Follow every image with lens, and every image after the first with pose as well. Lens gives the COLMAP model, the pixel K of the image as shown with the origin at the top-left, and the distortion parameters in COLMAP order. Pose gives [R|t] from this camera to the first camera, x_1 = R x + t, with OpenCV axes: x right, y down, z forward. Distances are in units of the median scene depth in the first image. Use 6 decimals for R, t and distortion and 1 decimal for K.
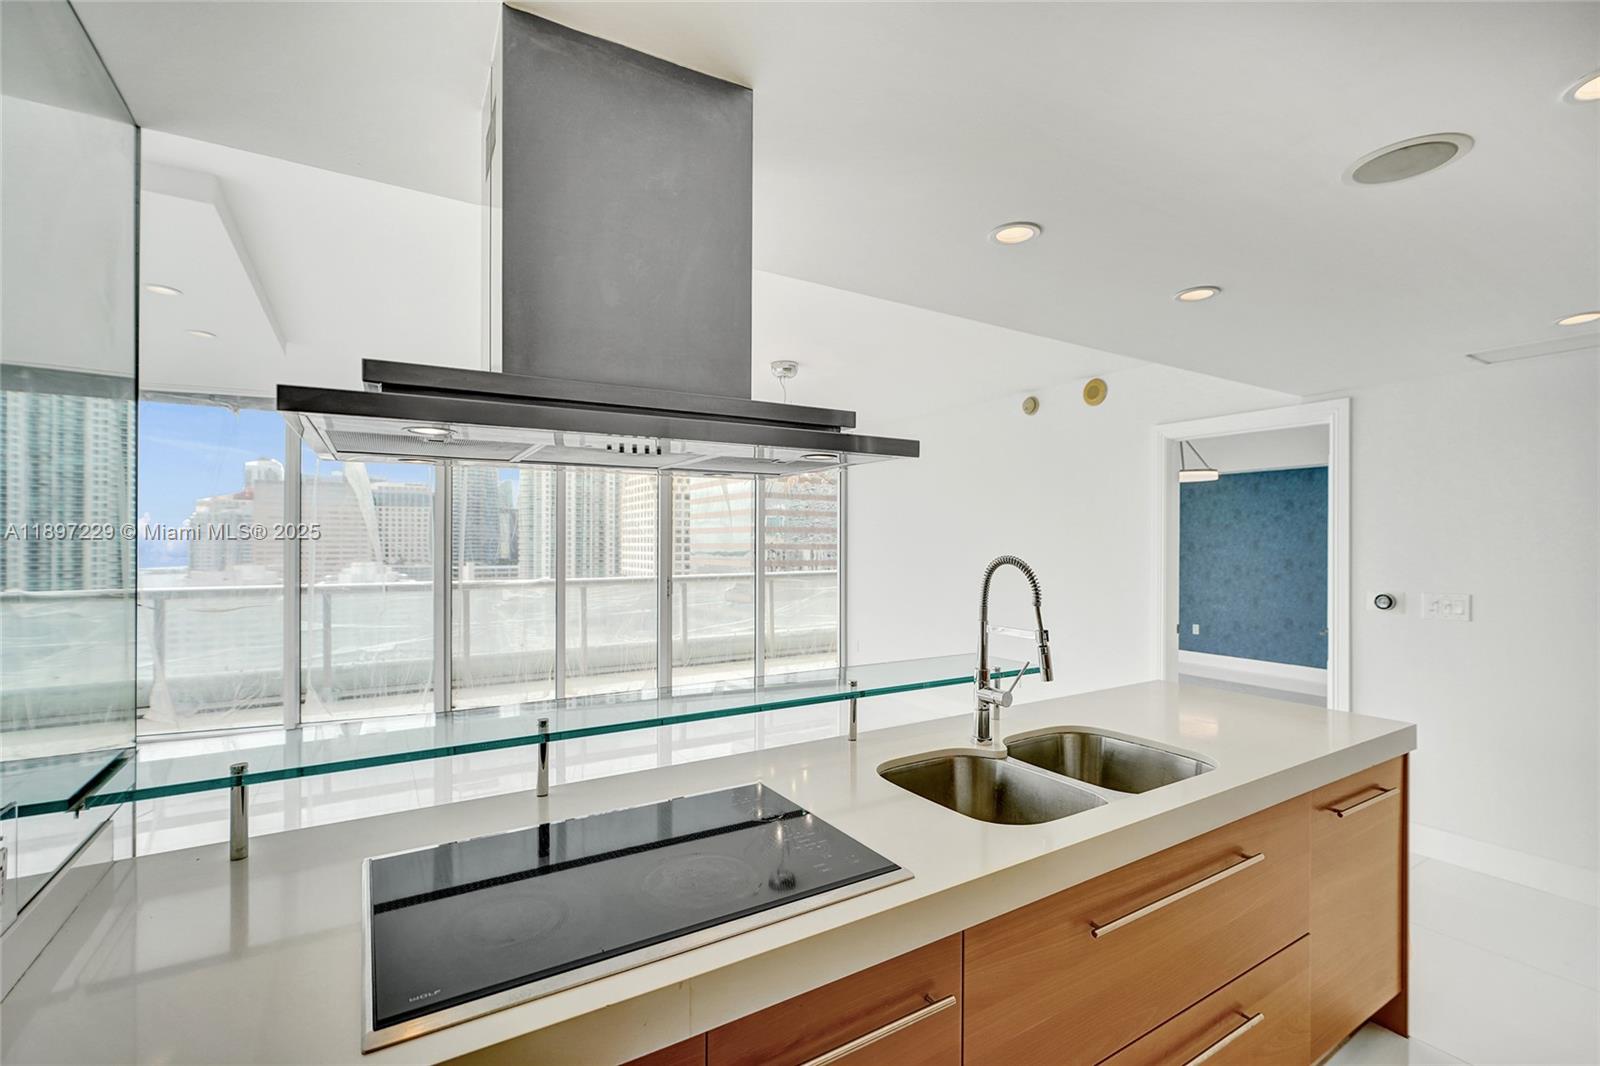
lens RADIAL K [[722.2, 0, 792.0], [0, 722.2, 539.2], [0, 0, 1]] dist [-0.004000, 0.003233]
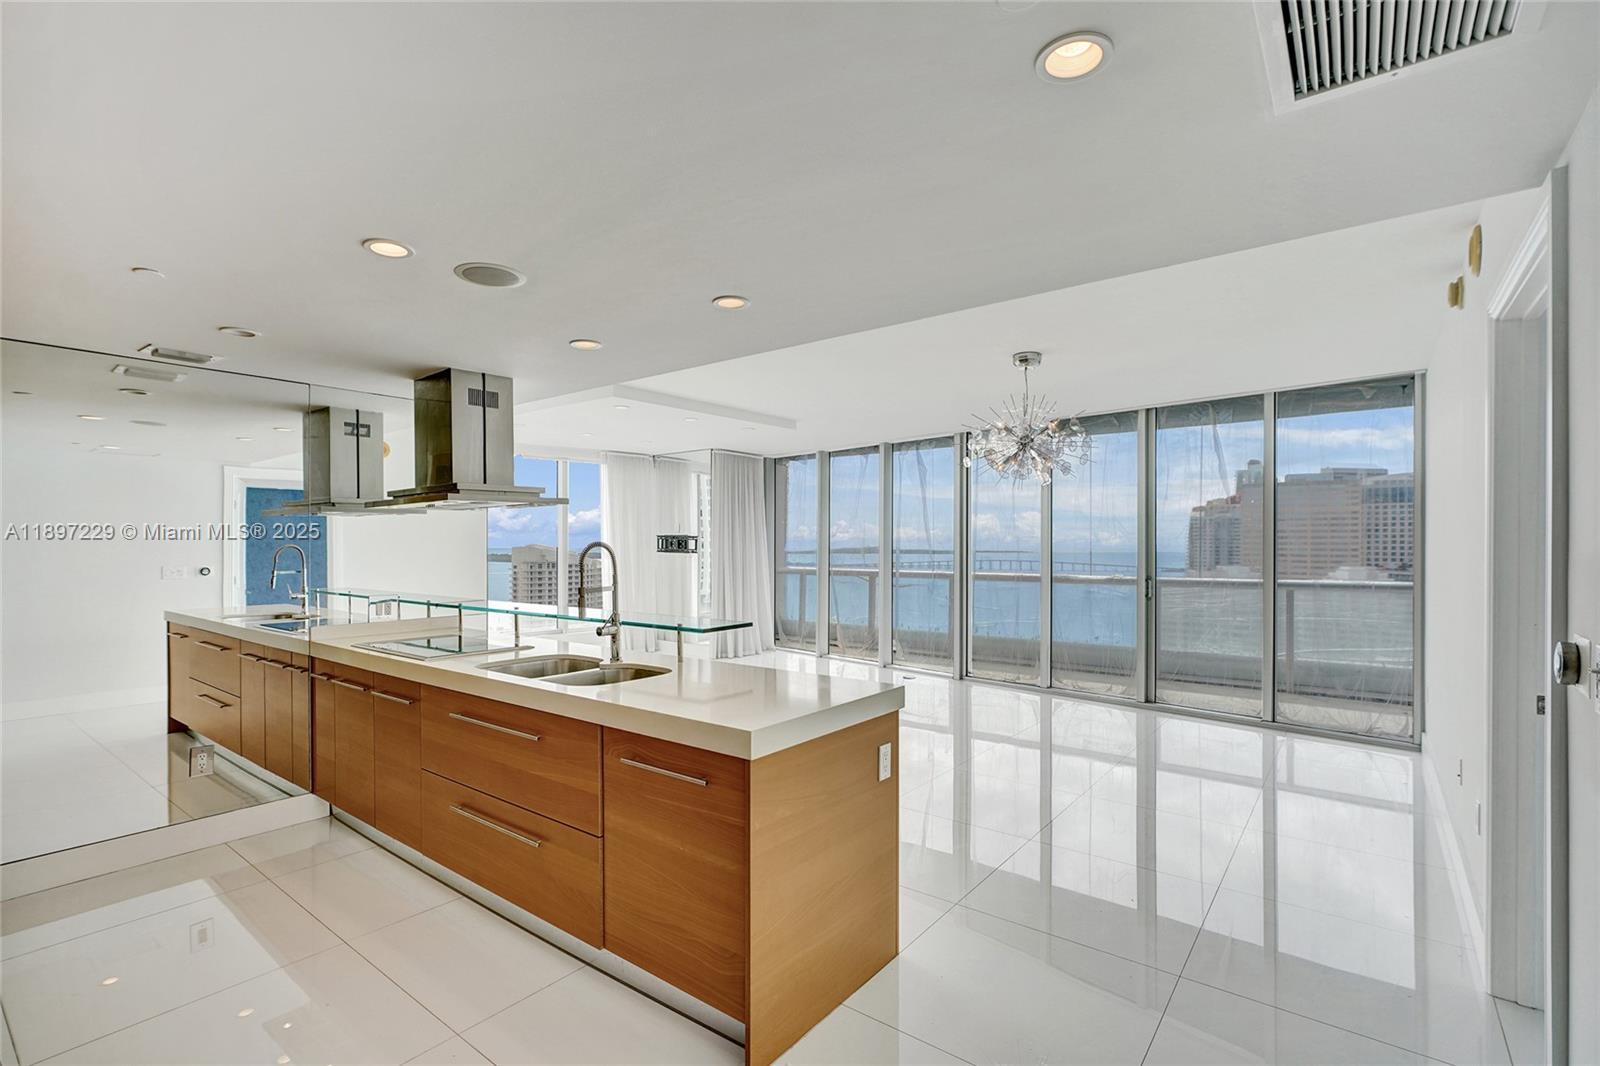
lens RADIAL K [[722.2, 0, 803.1], [0, 722.2, 542.2], [0, 0, 1]] dist [-0.004000, 0.003233]
pose [[0.375458, -0.004811, -0.926827, 0.499753], [0.006208, 0.999977, -0.002676, 0.003339], [0.926818, -0.004748, 0.375480, 0.224024]]
